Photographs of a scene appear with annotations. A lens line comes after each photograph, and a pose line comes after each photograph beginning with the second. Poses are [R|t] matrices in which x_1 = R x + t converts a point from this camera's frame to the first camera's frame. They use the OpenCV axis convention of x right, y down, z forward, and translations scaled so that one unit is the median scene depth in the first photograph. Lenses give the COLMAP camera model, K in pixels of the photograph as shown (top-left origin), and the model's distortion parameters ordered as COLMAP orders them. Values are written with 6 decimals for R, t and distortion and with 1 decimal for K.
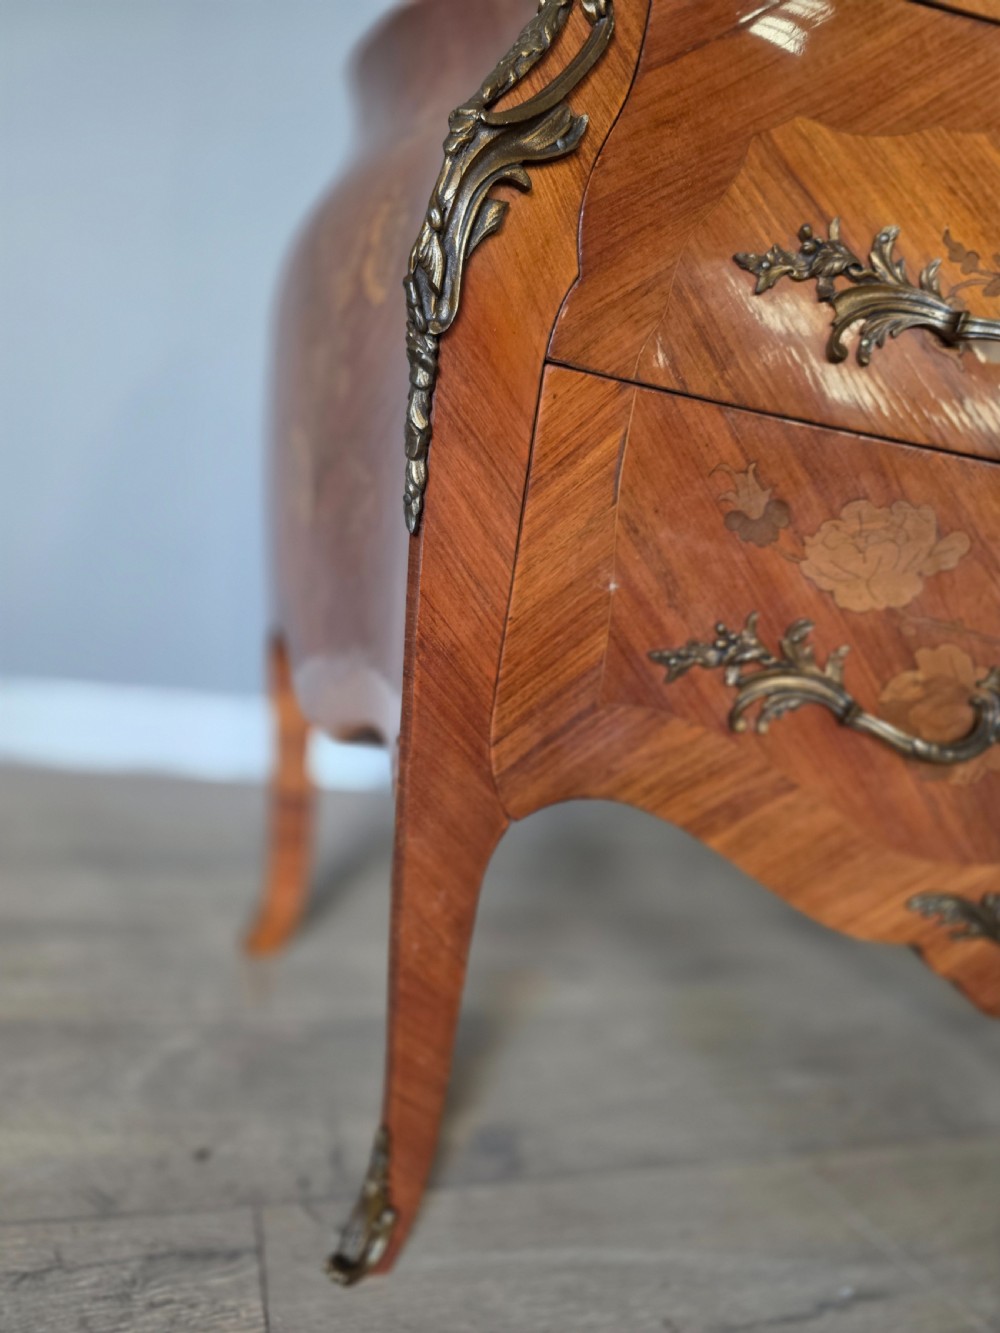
lens RADIAL K [[908.6, 0, 500.0], [0, 908.6, 665.7], [0, 0, 1]] dist [0.062960, -0.069915]
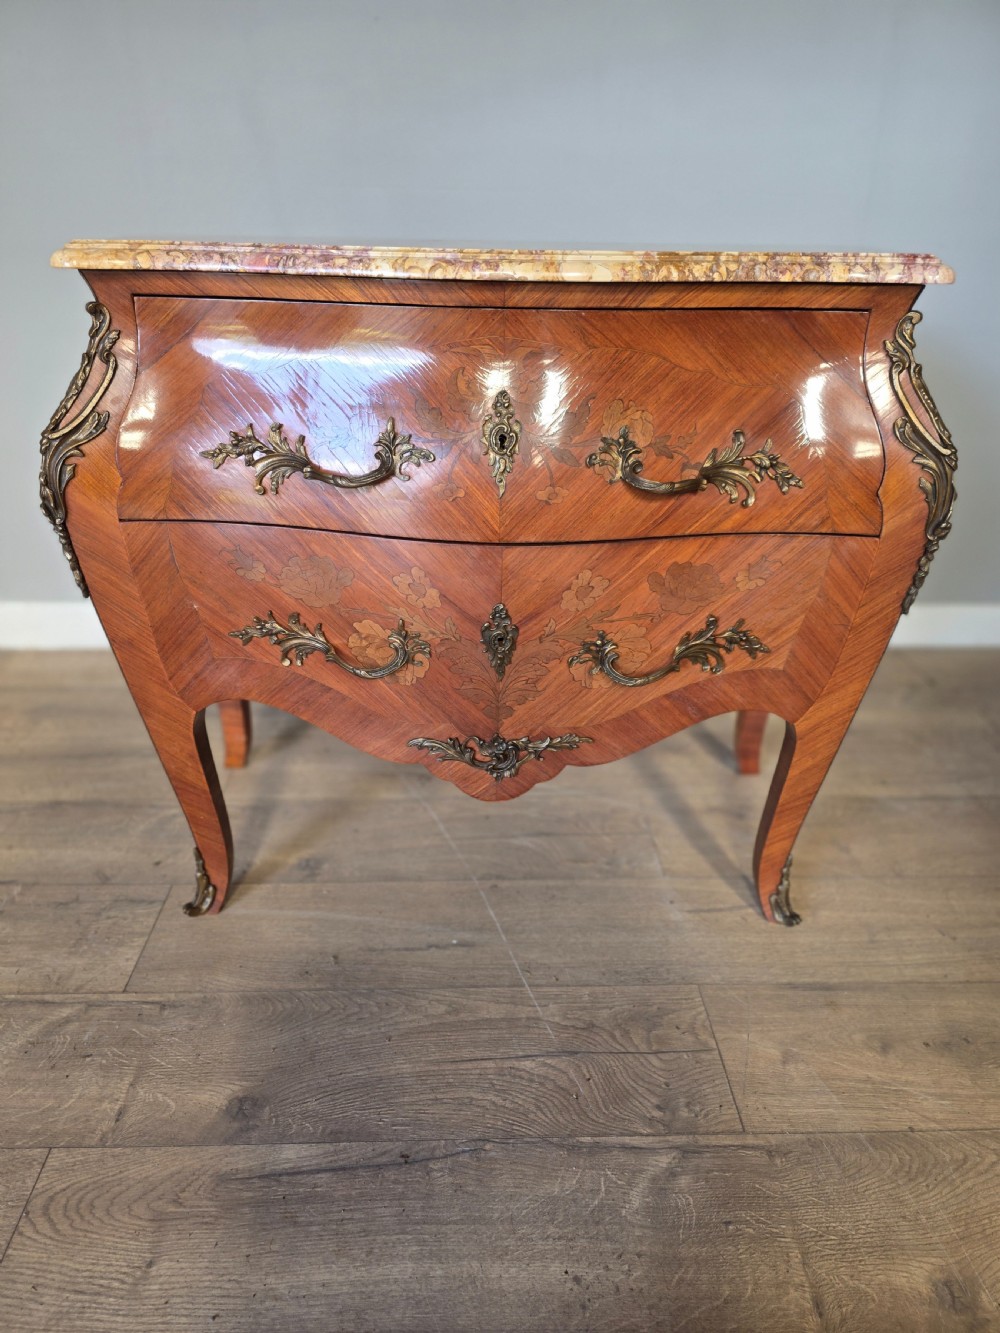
lens RADIAL K [[908.6, 0, 495.9], [0, 908.6, 670.2], [0, 0, 1]] dist [0.062960, -0.069915]
pose [[0.947311, -0.034576, -0.318443, 1.445906], [0.099541, 0.976711, 0.190069, -0.274252], [0.304456, -0.211753, 0.928691, -0.787232]]
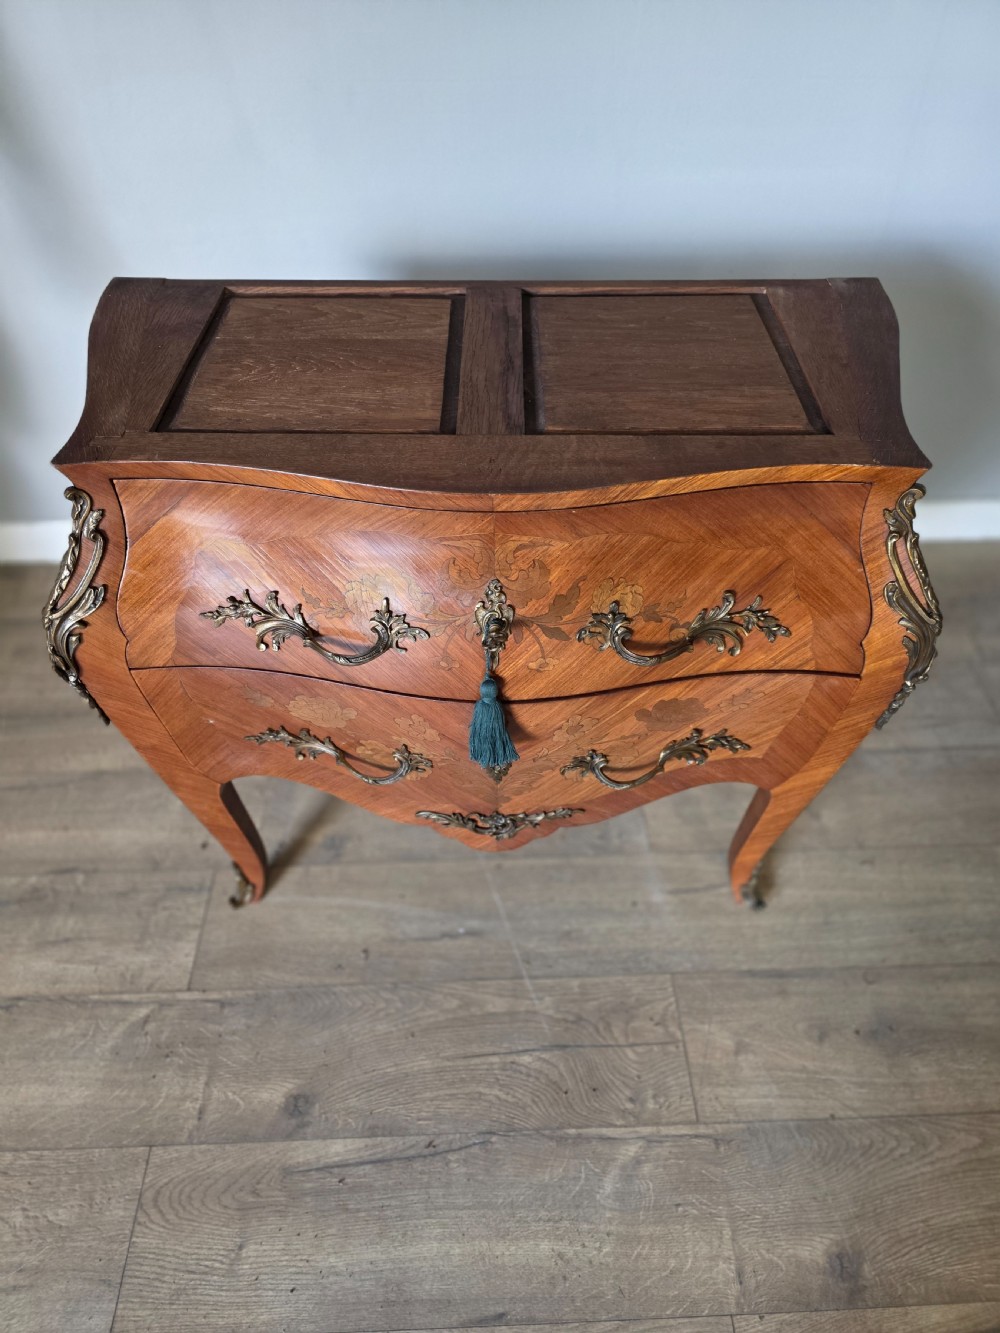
lens RADIAL K [[908.6, 0, 502.3], [0, 908.6, 669.1], [0, 0, 1]] dist [0.062960, -0.069915]
pose [[0.944614, 0.061678, -0.322335, 1.514821], [0.116047, 0.855953, 0.503863, -1.246827], [0.306981, -0.513362, 0.801387, -0.519565]]
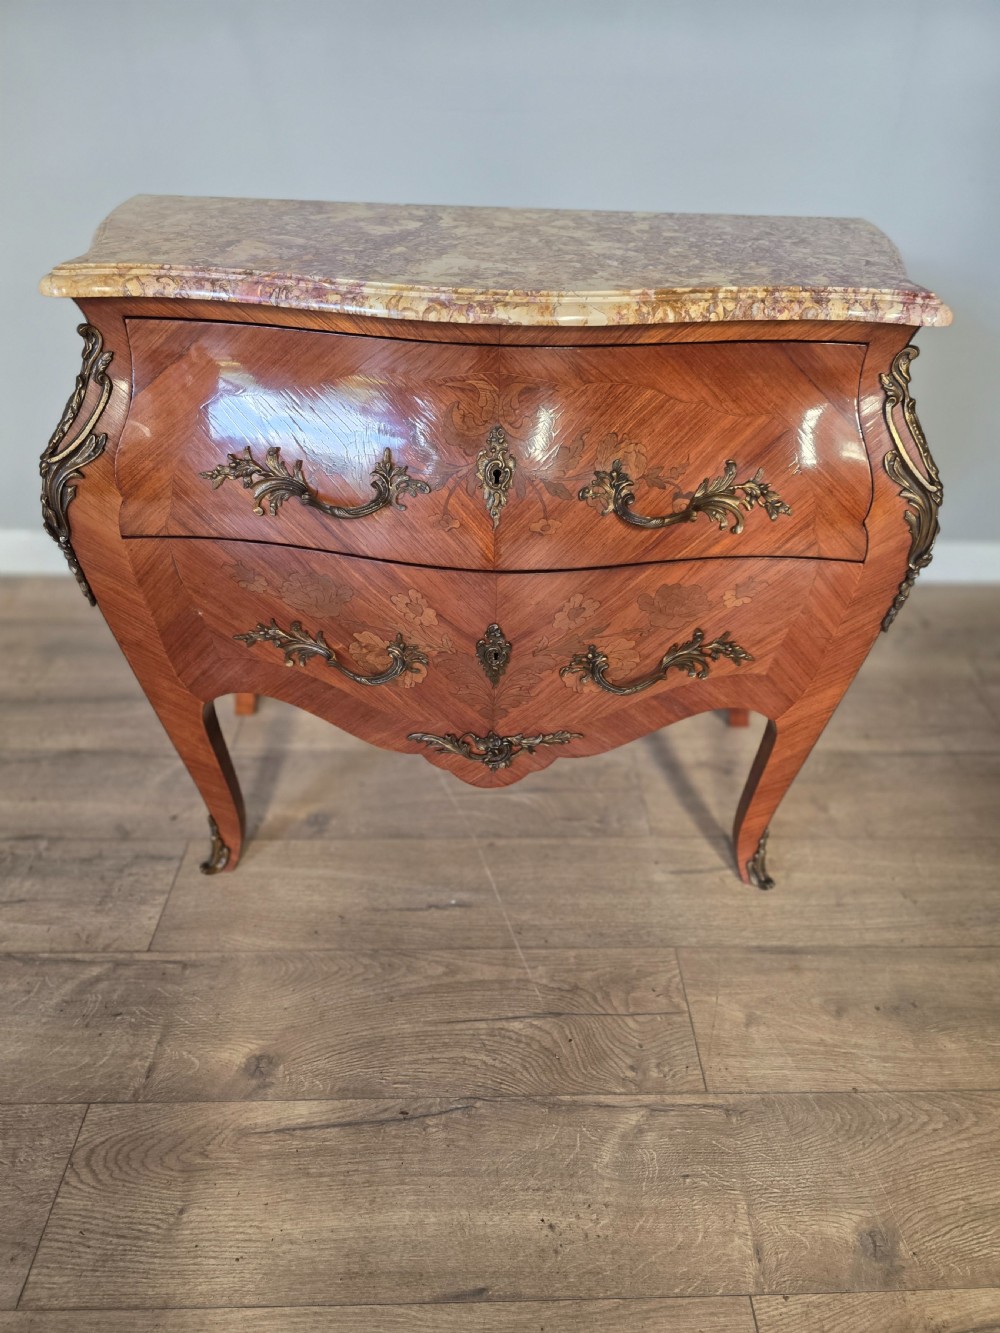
lens RADIAL K [[908.6, 0, 513.7], [0, 908.6, 663.1], [0, 0, 1]] dist [0.062960, -0.069915]
pose [[0.948901, 0.026021, -0.314499, 1.518804], [0.085707, 0.937885, 0.336193, -0.641963], [0.303712, -0.345969, 0.887730, -0.756156]]
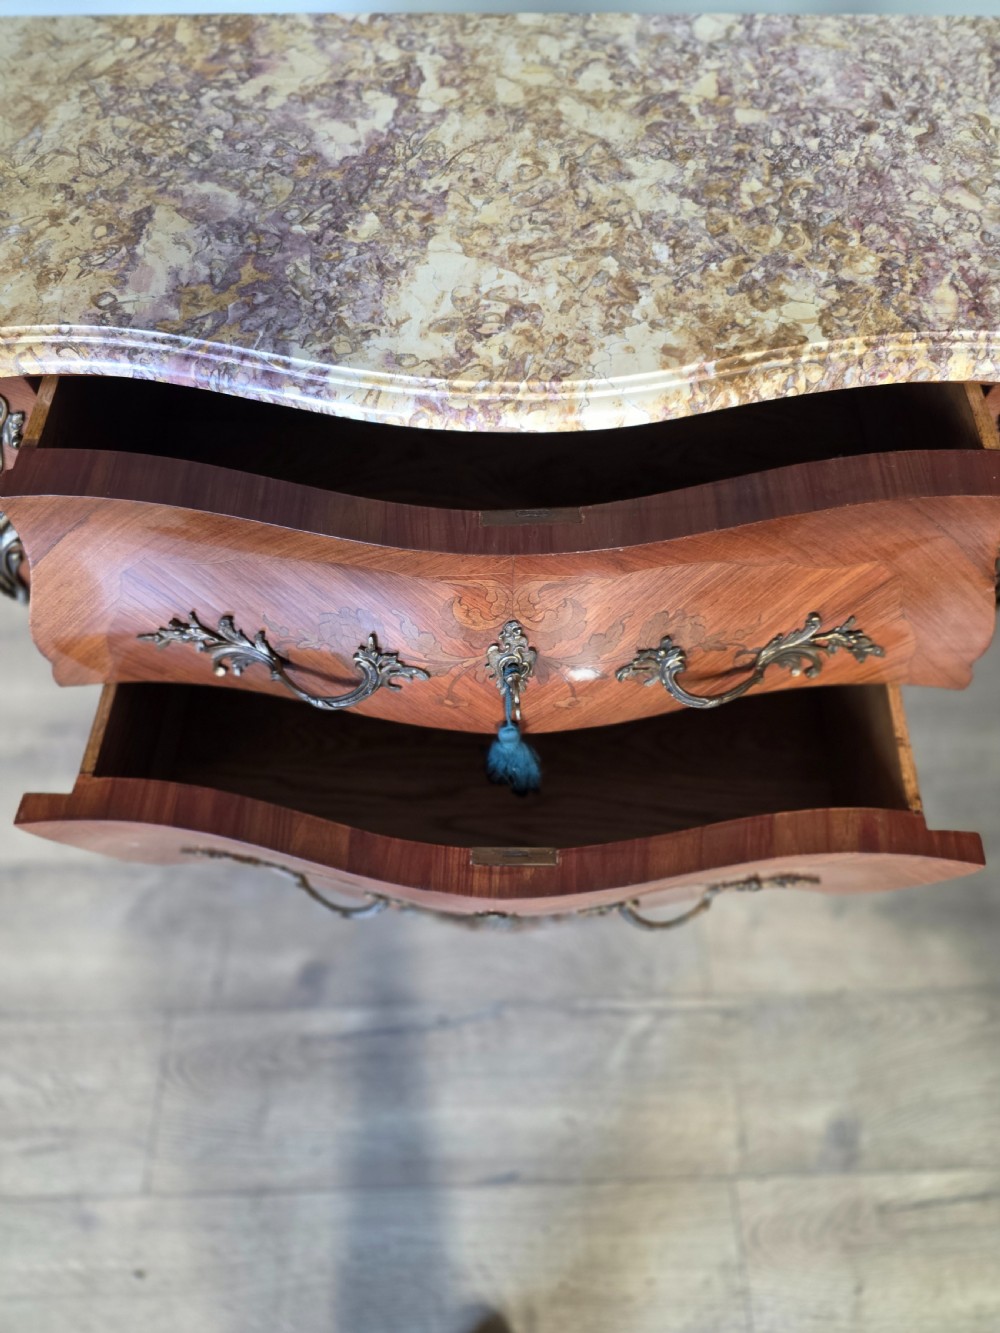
lens RADIAL K [[908.6, 0, 505.6], [0, 908.6, 660.3], [0, 0, 1]] dist [0.062960, -0.069915]
pose [[0.941374, 0.152918, -0.300717, 1.380107], [0.118247, 0.685268, 0.718628, -1.387996], [0.315963, -0.712056, 0.627011, -0.085223]]
